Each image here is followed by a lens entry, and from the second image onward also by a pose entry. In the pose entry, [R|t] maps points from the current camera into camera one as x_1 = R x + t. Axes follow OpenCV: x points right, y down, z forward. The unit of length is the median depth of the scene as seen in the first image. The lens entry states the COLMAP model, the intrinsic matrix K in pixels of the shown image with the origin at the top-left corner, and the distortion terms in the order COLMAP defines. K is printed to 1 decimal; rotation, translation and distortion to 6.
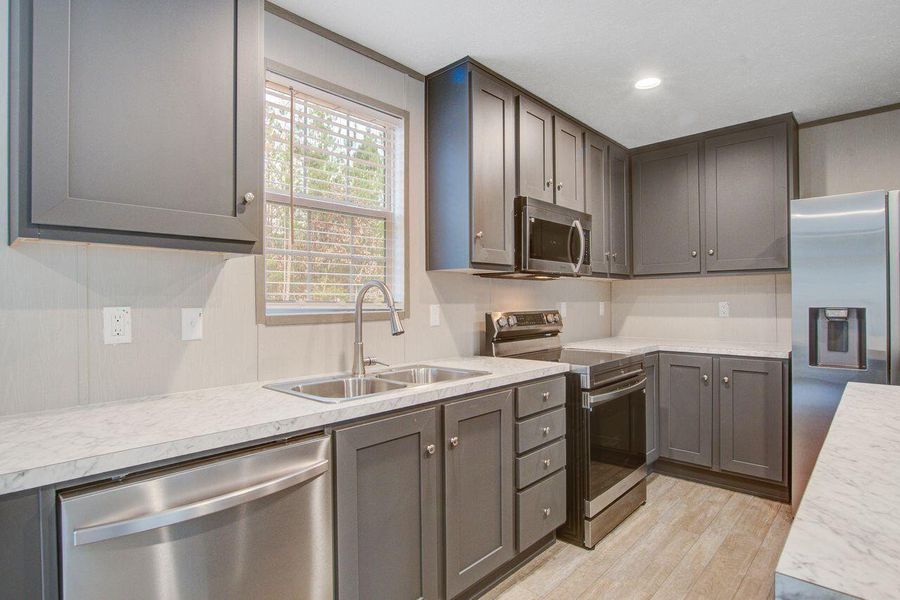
lens RADIAL K [[479.5, 0, 435.6], [0, 479.5, 299.8], [0, 0, 1]] dist [-0.001127, 0.000434]
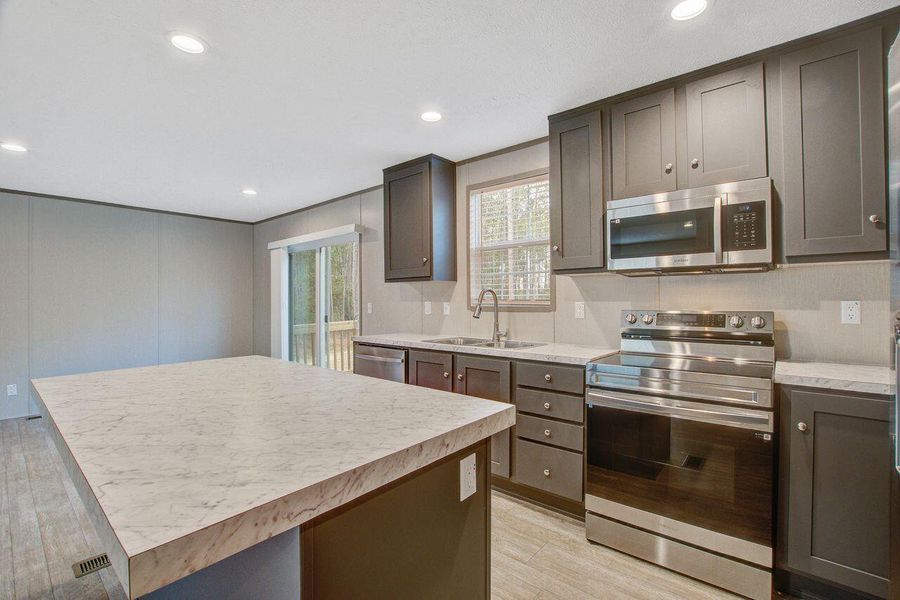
lens RADIAL K [[404.8, 0, 450.0], [0, 404.8, 300.0], [0, 0, 1]] dist [-0.013713, -0.000234]
pose [[0.052932, 0.006606, -0.998576, 1.028002], [0.009184, 0.999933, 0.007102, -0.005581], [0.998556, -0.009546, 0.052868, 0.582387]]
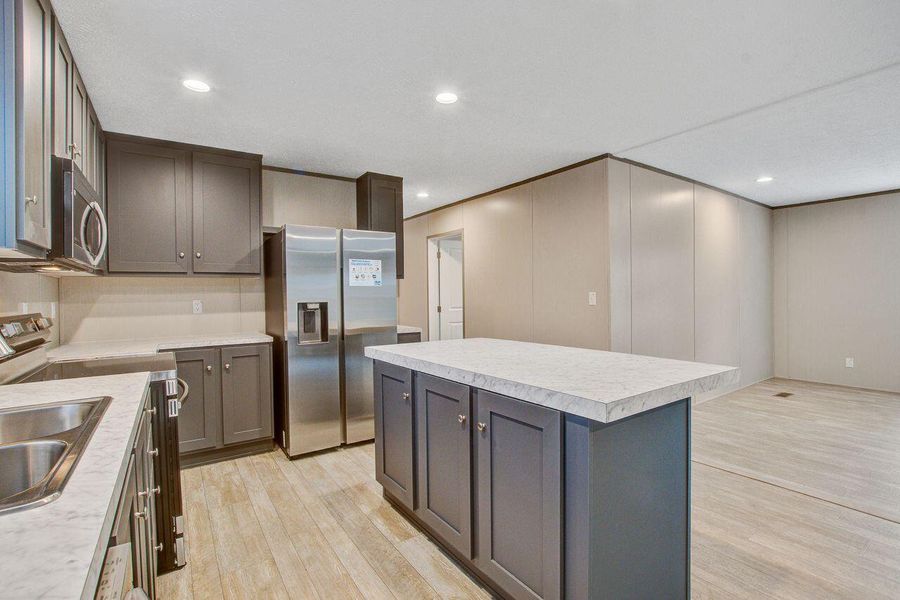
lens RADIAL K [[423.3, 0, 450.0], [0, 423.3, 300.0], [0, 0, 1]] dist [-0.002666, -0.000398]
pose [[0.222336, -0.008715, 0.974931, -0.316127], [0.009161, 0.999935, 0.006849, 0.003342], [-0.974927, 0.007409, 0.222402, 0.275425]]
